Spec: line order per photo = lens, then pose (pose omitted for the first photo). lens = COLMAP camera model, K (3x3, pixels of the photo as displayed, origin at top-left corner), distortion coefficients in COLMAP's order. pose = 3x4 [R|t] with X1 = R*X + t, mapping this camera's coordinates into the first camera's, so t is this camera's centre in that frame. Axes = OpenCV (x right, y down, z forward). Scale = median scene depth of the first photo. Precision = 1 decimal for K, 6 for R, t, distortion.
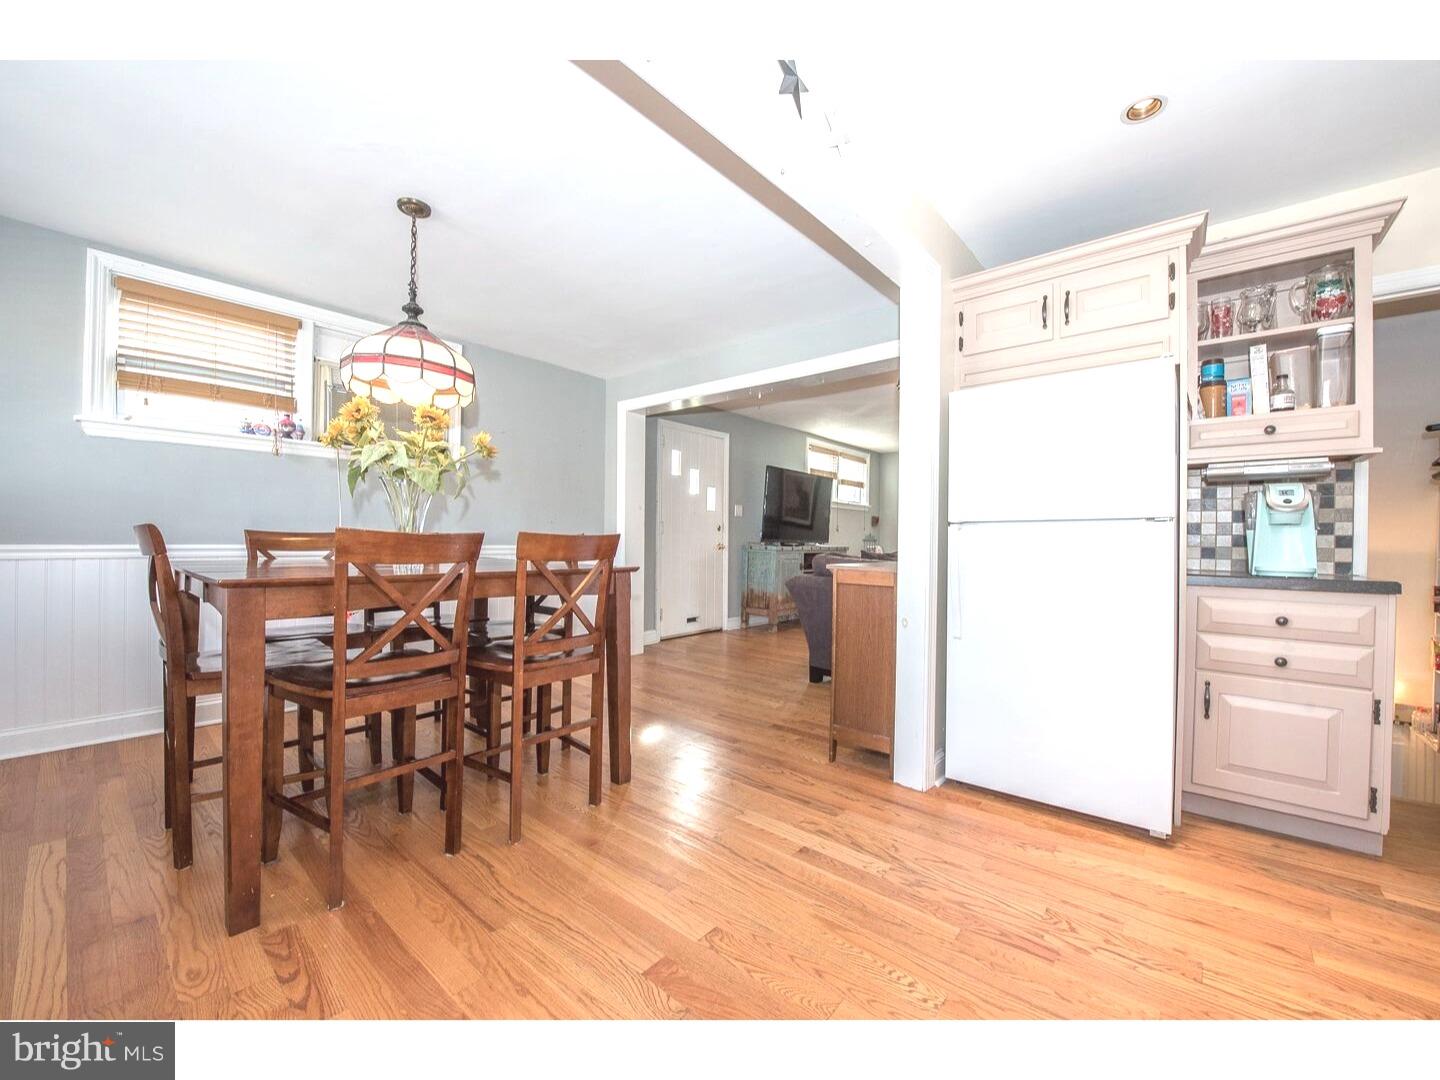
lens RADIAL K [[568.5, 0, 720.1], [0, 568.5, 543.2], [0, 0, 1]] dist [-0.015400, -0.002401]
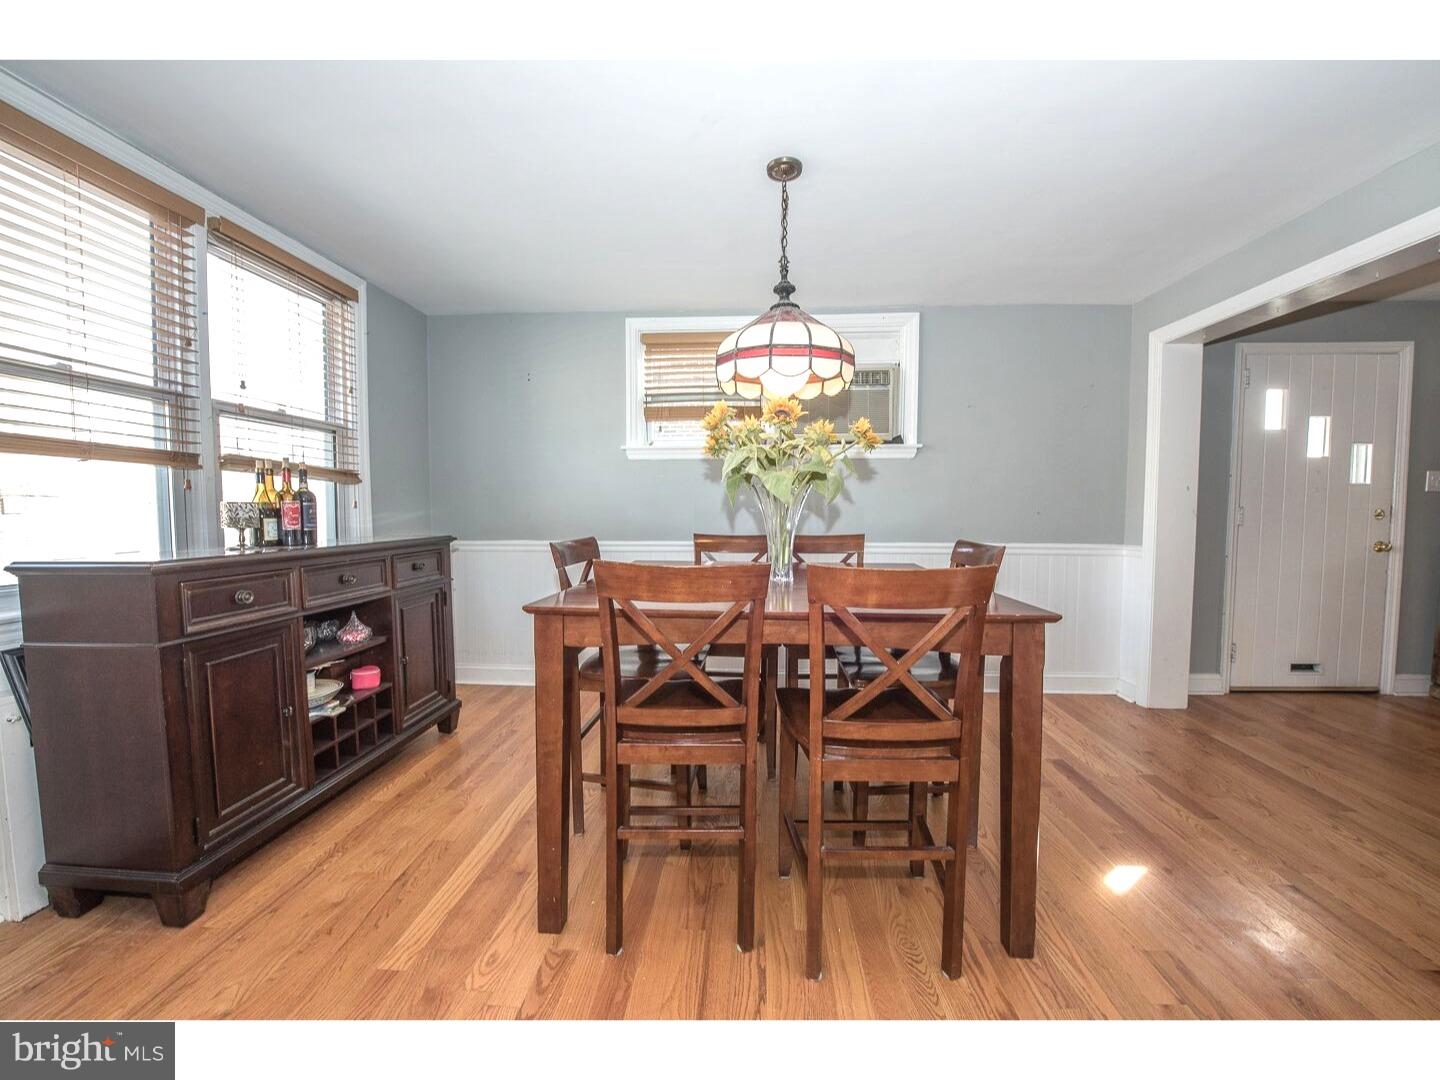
lens RADIAL K [[568.5, 0, 720.1], [0, 568.5, 543.2], [0, 0, 1]] dist [-0.015400, -0.002401]
pose [[0.603116, 0.033322, -0.796957, 0.091034], [0.001639, 0.999073, 0.043013, -0.048762], [0.797652, -0.027248, 0.602502, 0.318048]]
